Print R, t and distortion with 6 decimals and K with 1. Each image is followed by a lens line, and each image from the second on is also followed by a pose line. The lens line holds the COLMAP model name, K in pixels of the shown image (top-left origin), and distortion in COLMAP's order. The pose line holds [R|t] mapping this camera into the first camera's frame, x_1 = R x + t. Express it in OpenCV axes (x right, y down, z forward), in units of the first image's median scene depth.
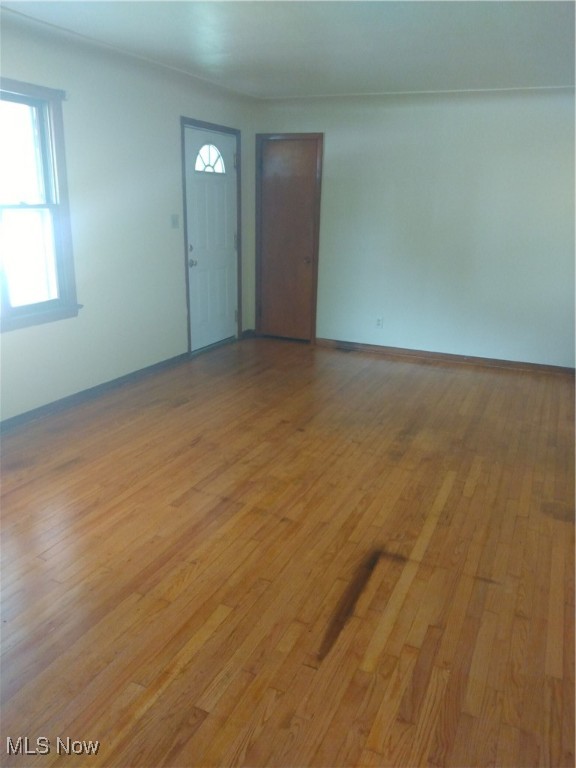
lens RADIAL K [[598.7, 0, 288.5], [0, 598.7, 379.9], [0, 0, 1]] dist [0.108773, -0.240234]
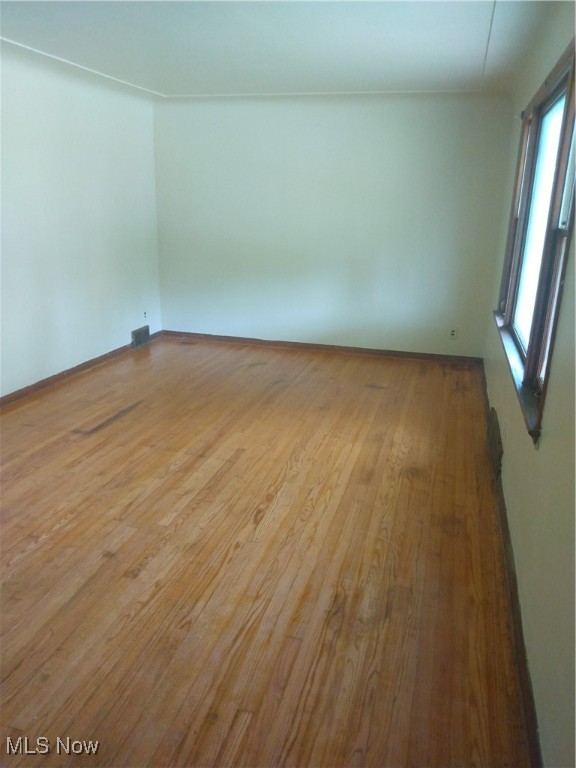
lens RADIAL K [[598.7, 0, 288.5], [0, 598.7, 379.9], [0, 0, 1]] dist [0.108773, -0.240234]
pose [[-0.987360, -0.007794, -0.158303, -0.083415], [-0.093421, 0.835462, 0.541549, -0.565743], [0.128036, 0.549493, -0.825630, 1.869714]]
